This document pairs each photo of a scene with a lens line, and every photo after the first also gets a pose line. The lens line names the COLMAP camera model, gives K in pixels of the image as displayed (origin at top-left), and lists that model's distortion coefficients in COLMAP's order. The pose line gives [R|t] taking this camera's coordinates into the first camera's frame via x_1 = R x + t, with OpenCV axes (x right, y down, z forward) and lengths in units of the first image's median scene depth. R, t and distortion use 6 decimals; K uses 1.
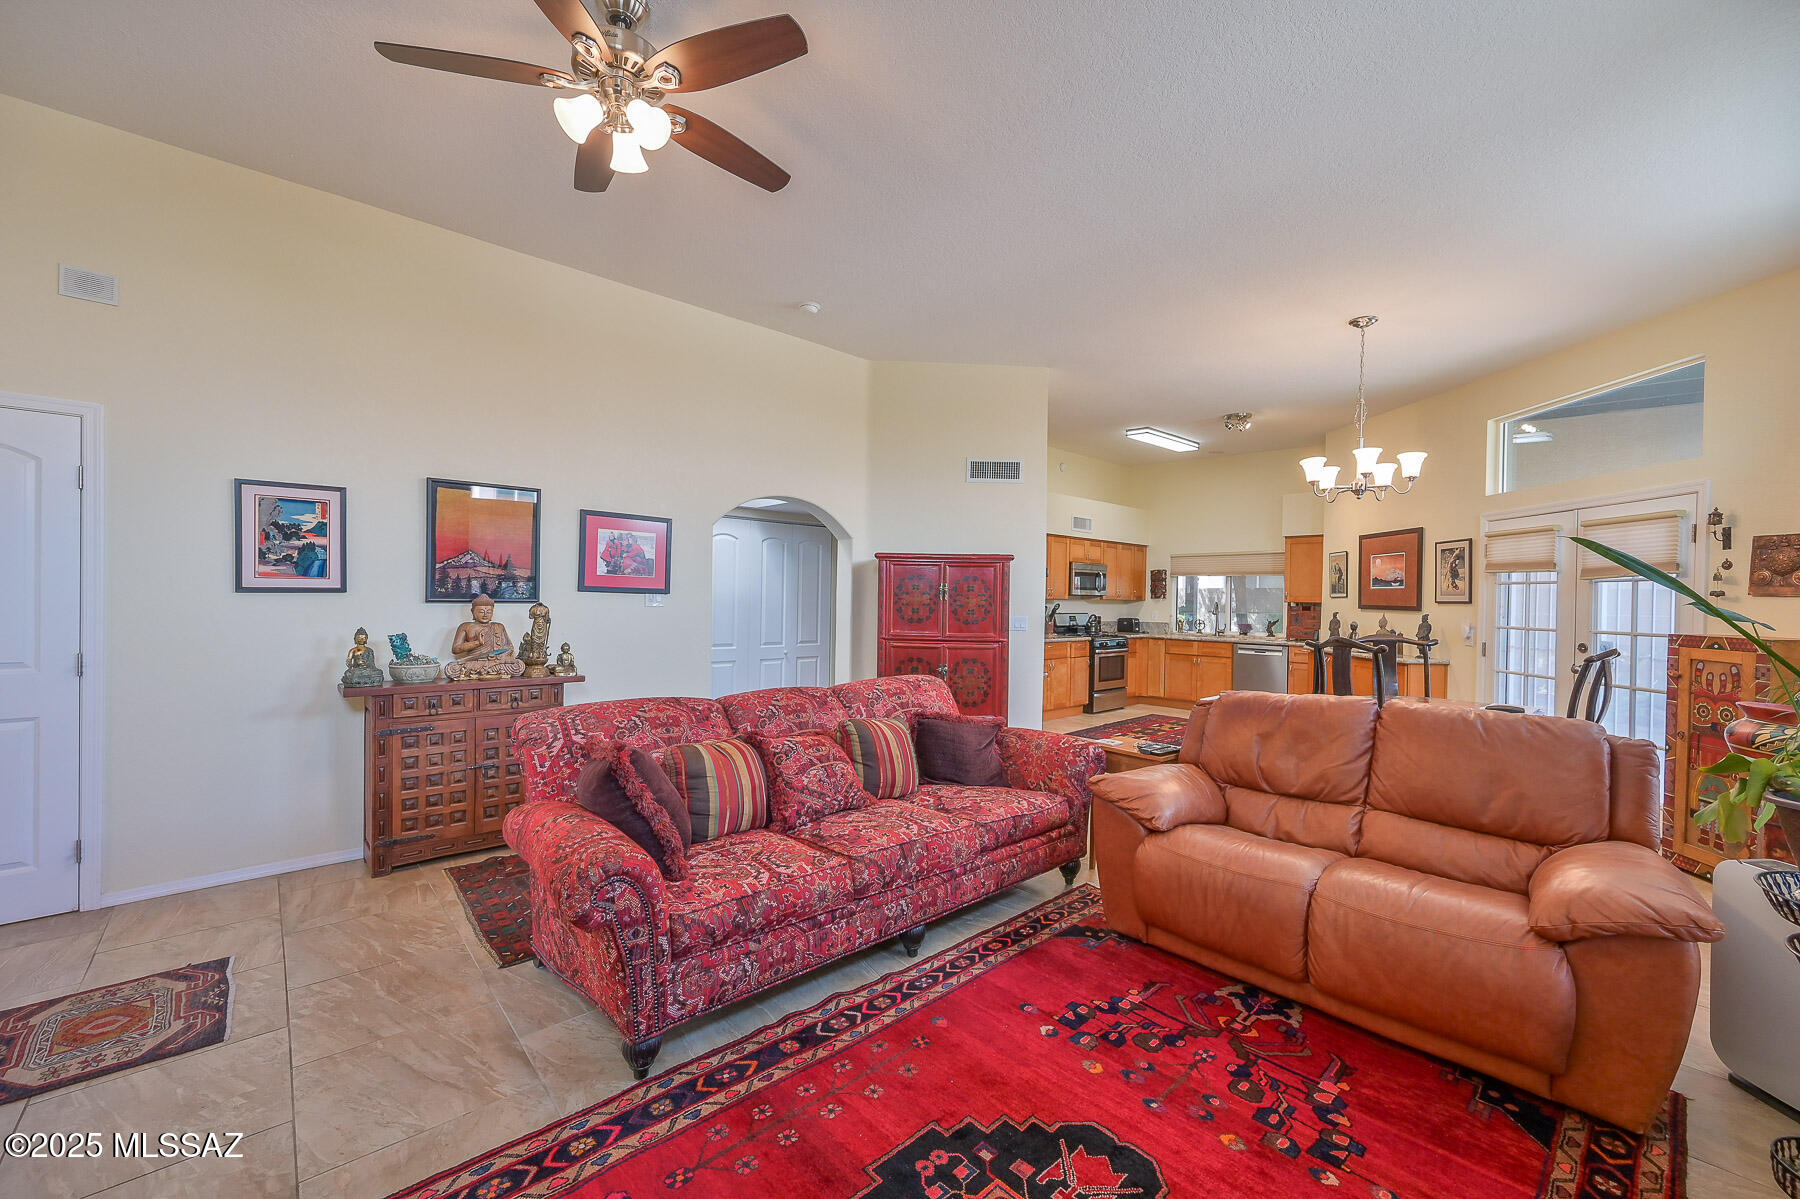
lens RADIAL K [[704.0, 0, 904.6], [0, 704.0, 603.2], [0, 0, 1]] dist [-0.000495, -0.000023]
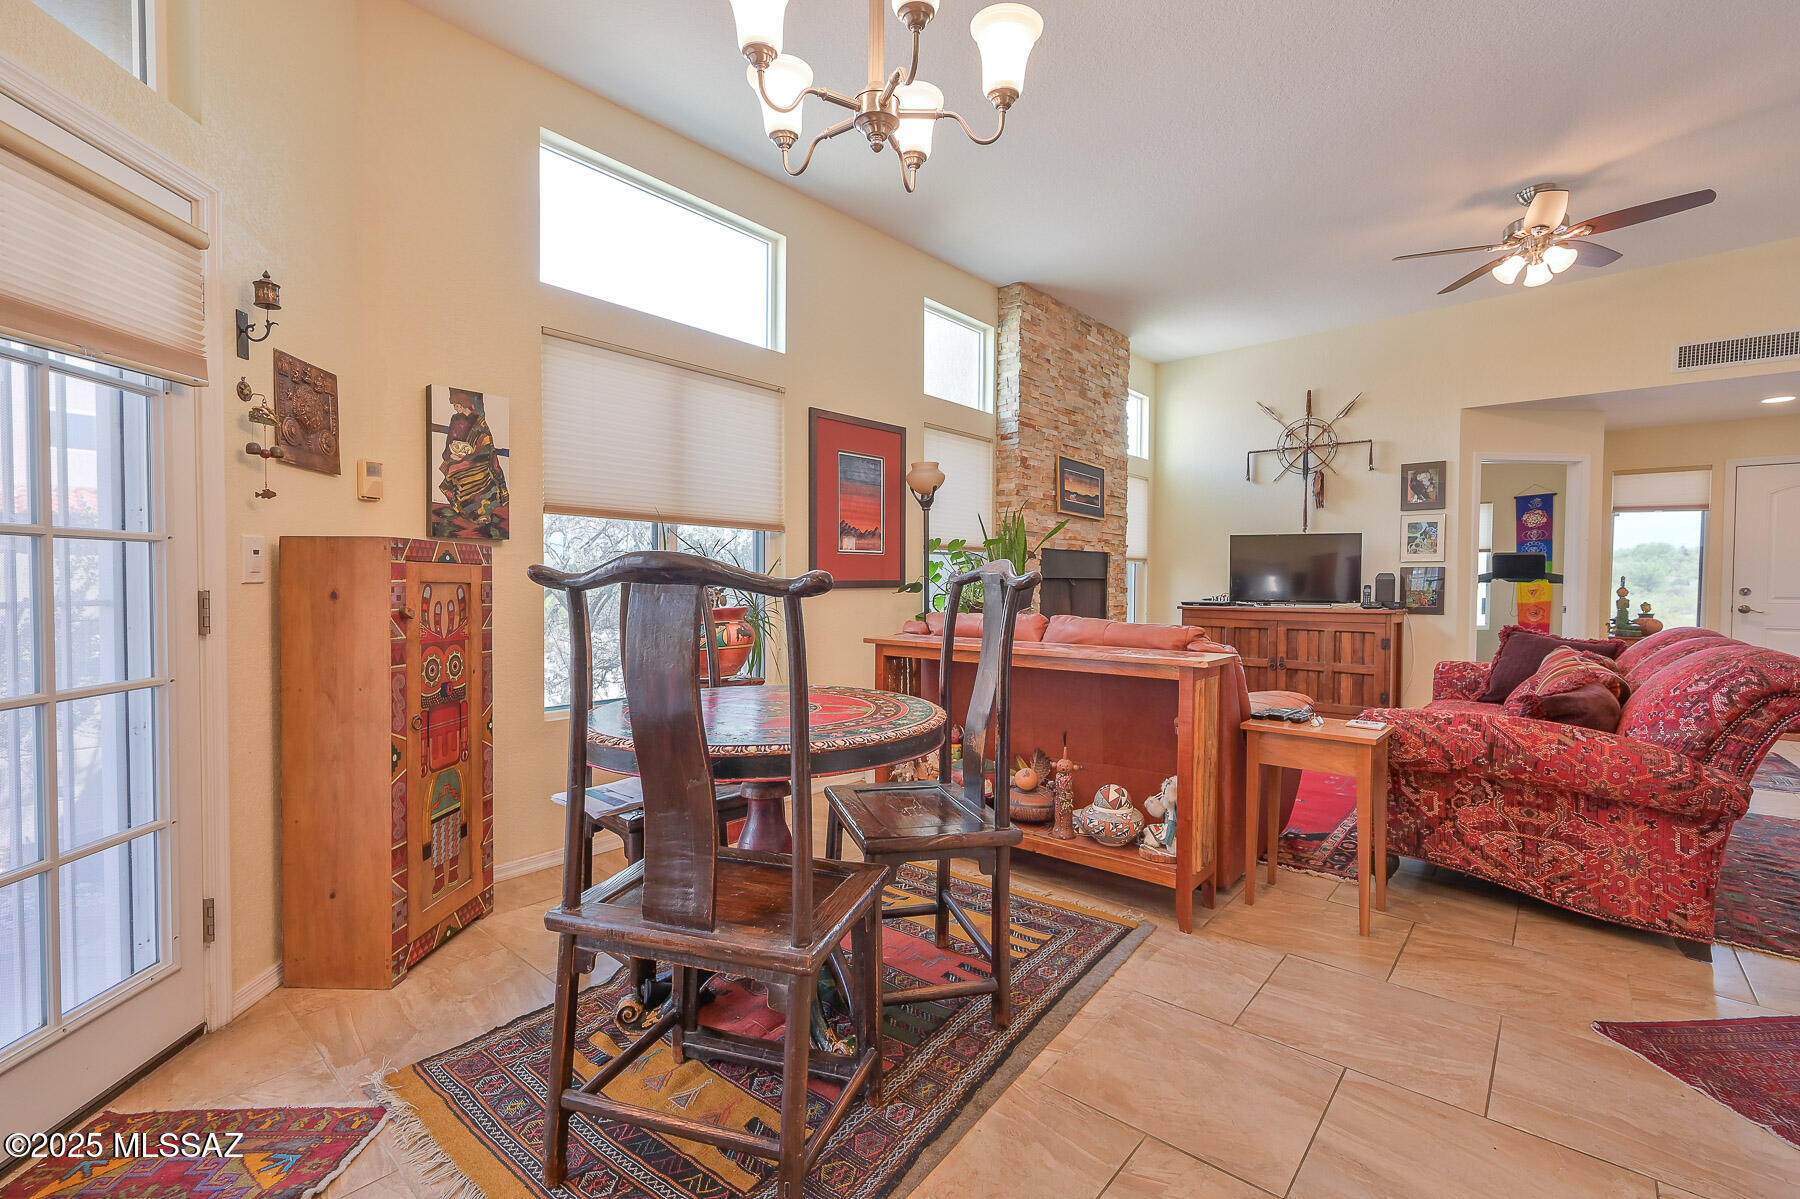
lens RADIAL K [[800.5, 0, 900.0], [0, 800.5, 599.5], [0, 0, 1]] dist [0.000280, 0.000011]
pose [[-0.990627, -0.015898, -0.135668, 0.518355], [-0.019608, 0.999468, 0.026055, 0.043050], [0.135182, 0.028471, -0.990412, 1.053522]]
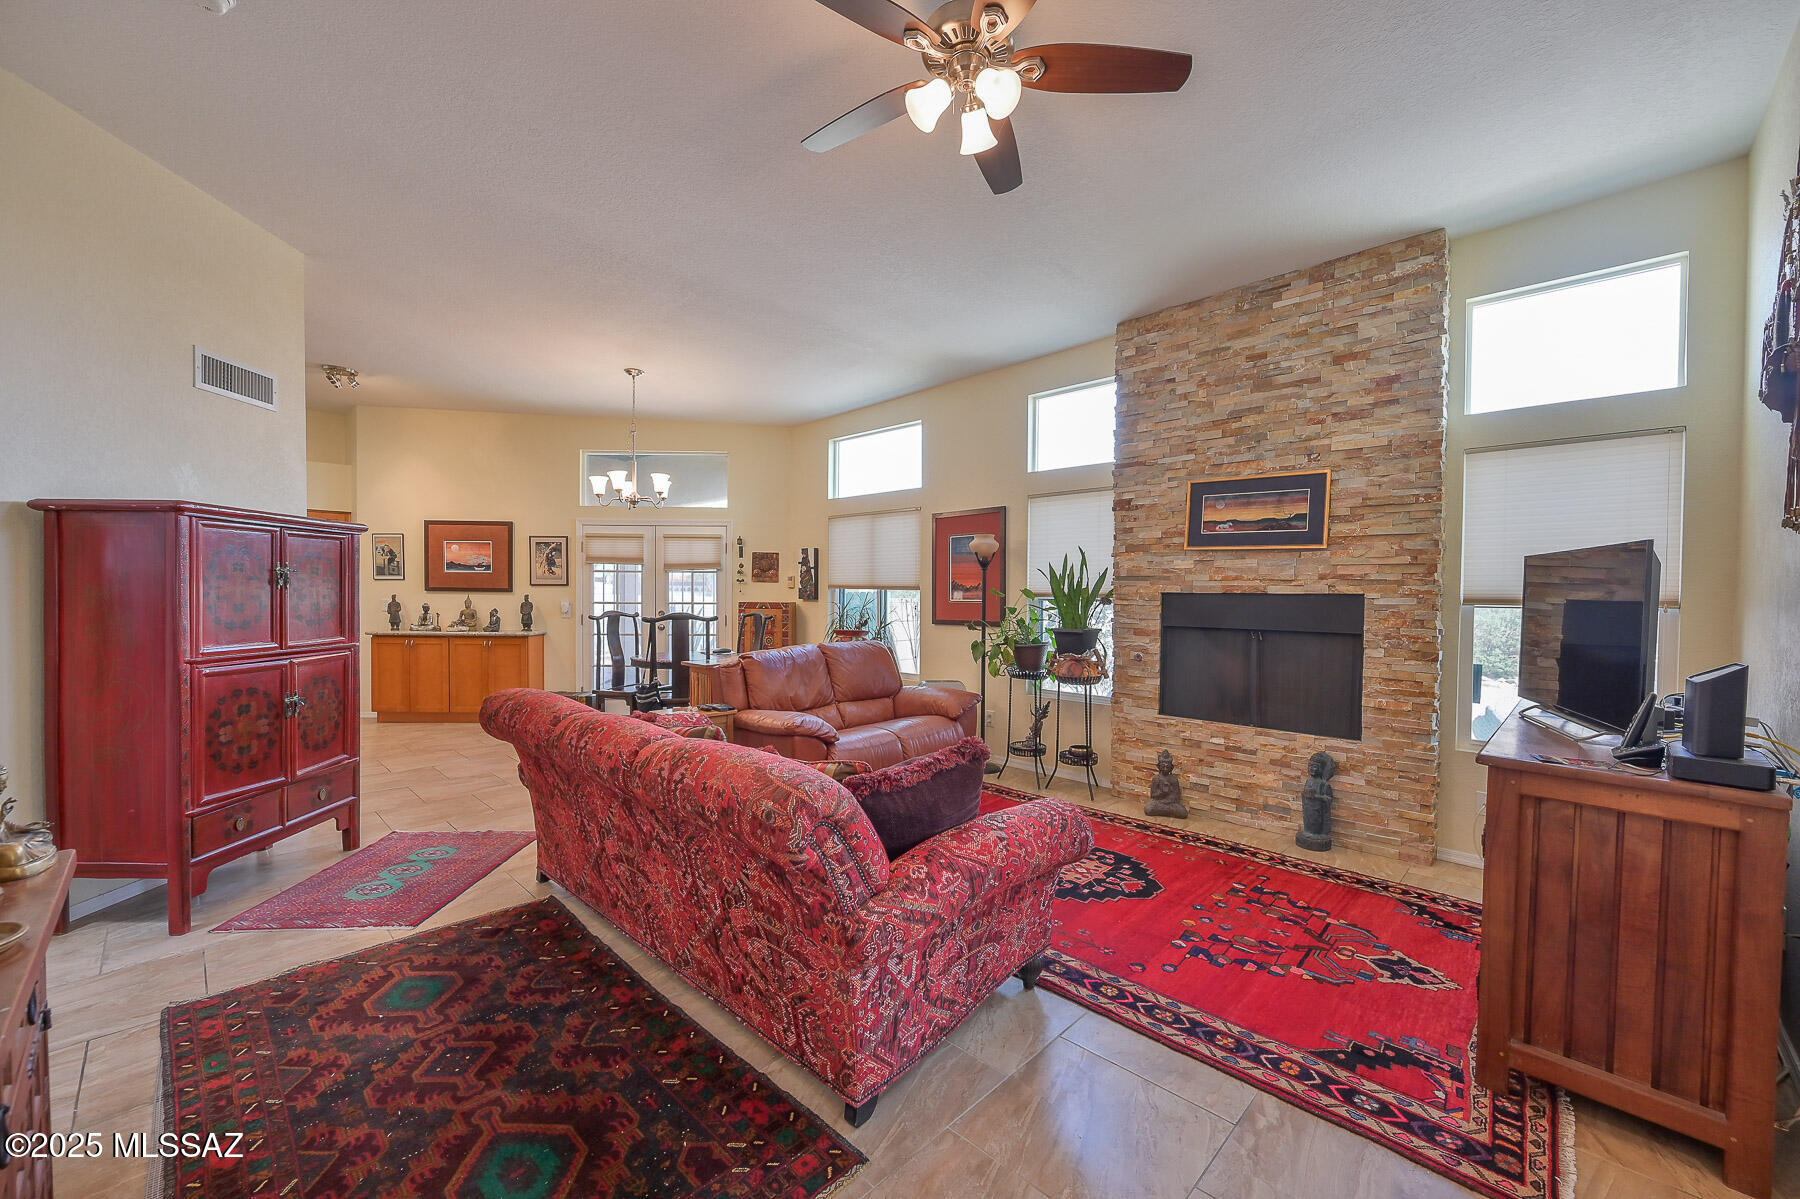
lens RADIAL K [[704.0, 0, 904.6], [0, 704.0, 603.2], [0, 0, 1]] dist [-0.000495, -0.000023]
pose [[-0.062427, -0.035365, 0.997423, -0.528404], [-0.000544, 0.999373, 0.035400, -0.013258], [-0.998049, 0.001668, -0.062407, 0.438142]]
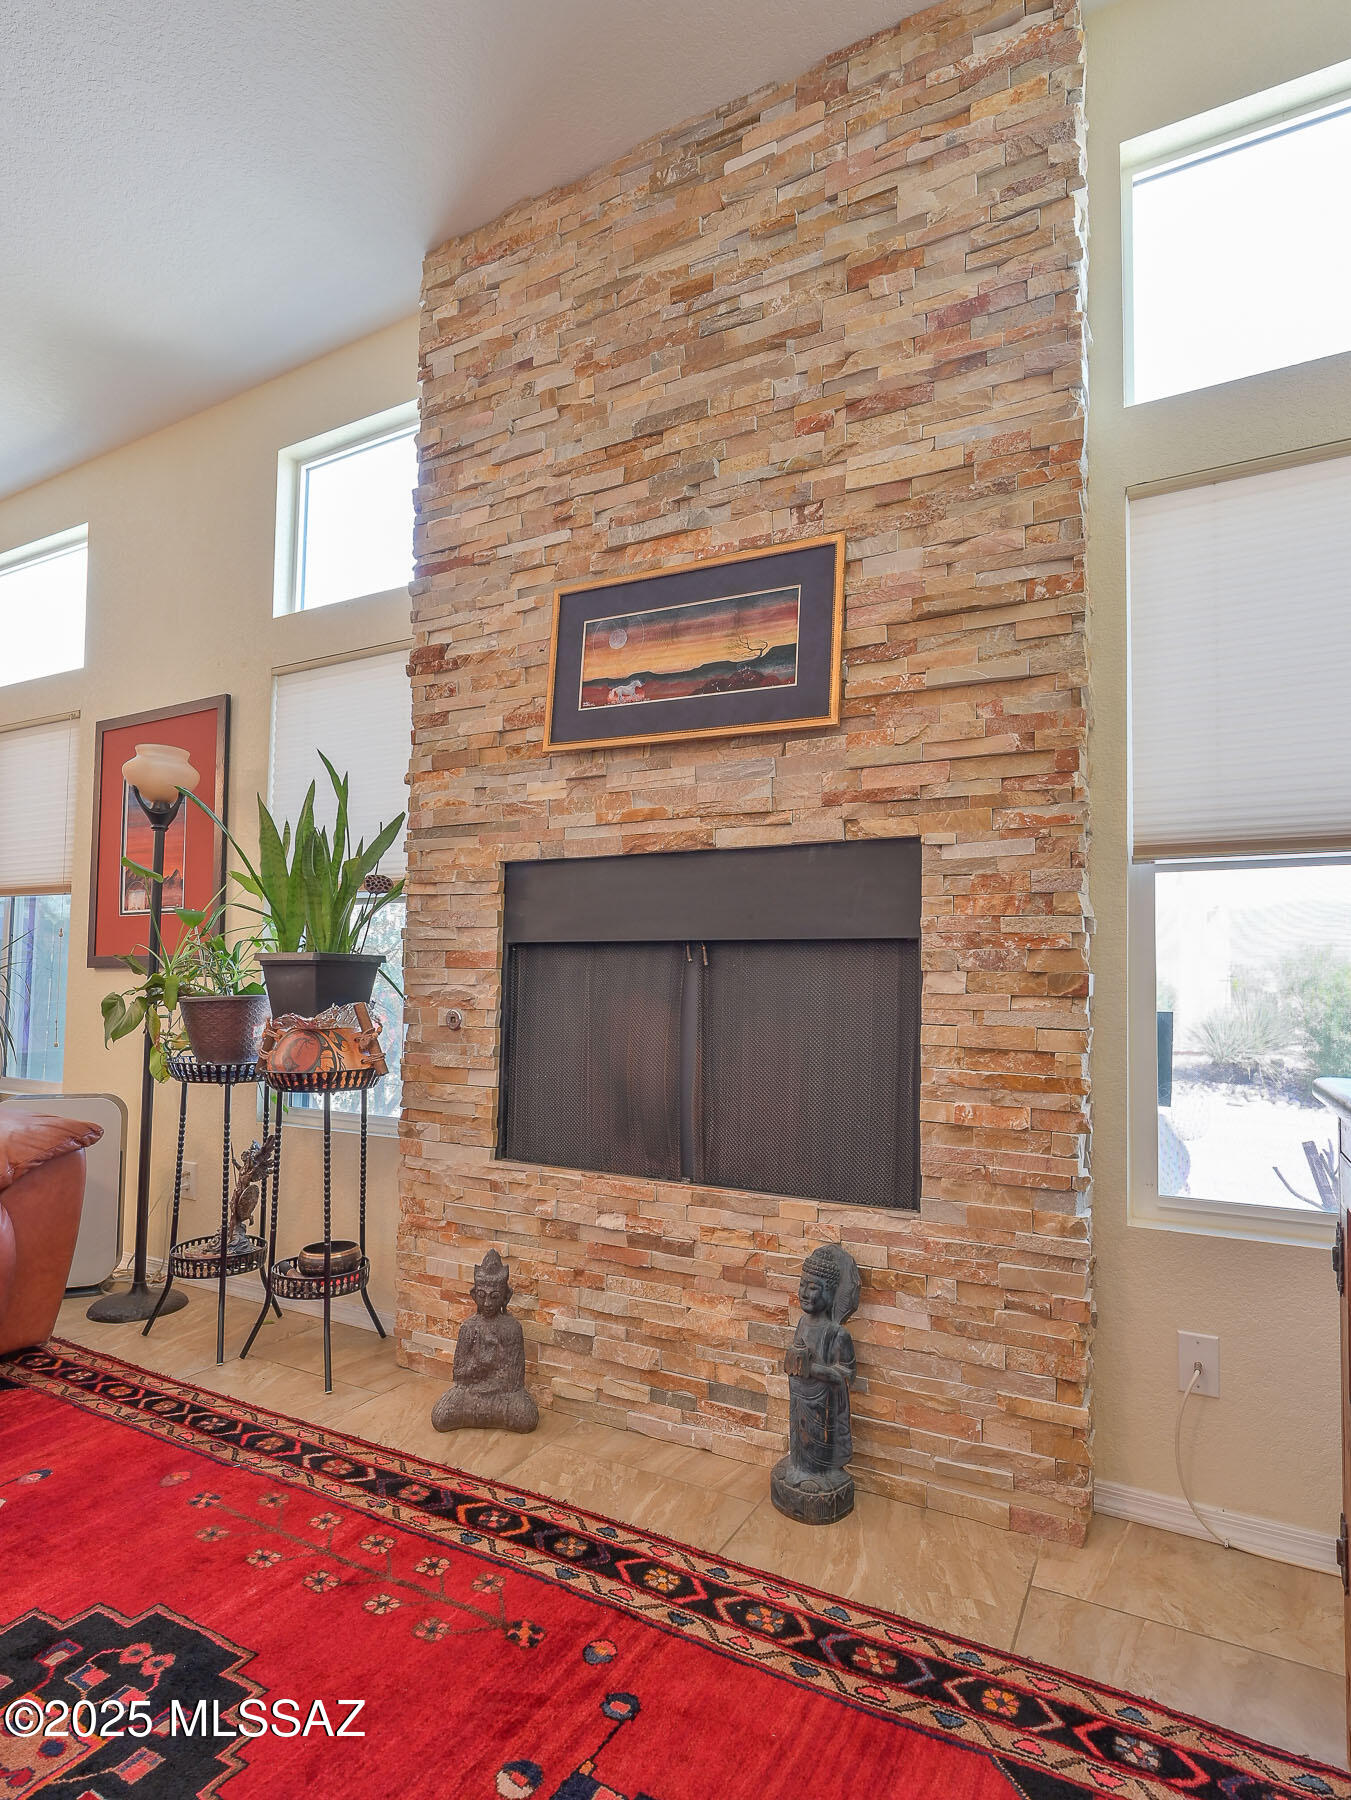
lens RADIAL K [[955.6, 0, 675.2], [0, 955.6, 936.2], [0, 0, 1]] dist [-0.000966, 0.000321]
pose [[-0.334629, 0.026698, 0.941972, -0.212841], [-0.012868, 0.999376, -0.032897, 0.048915], [-0.942262, -0.023129, -0.334077, 0.181098]]
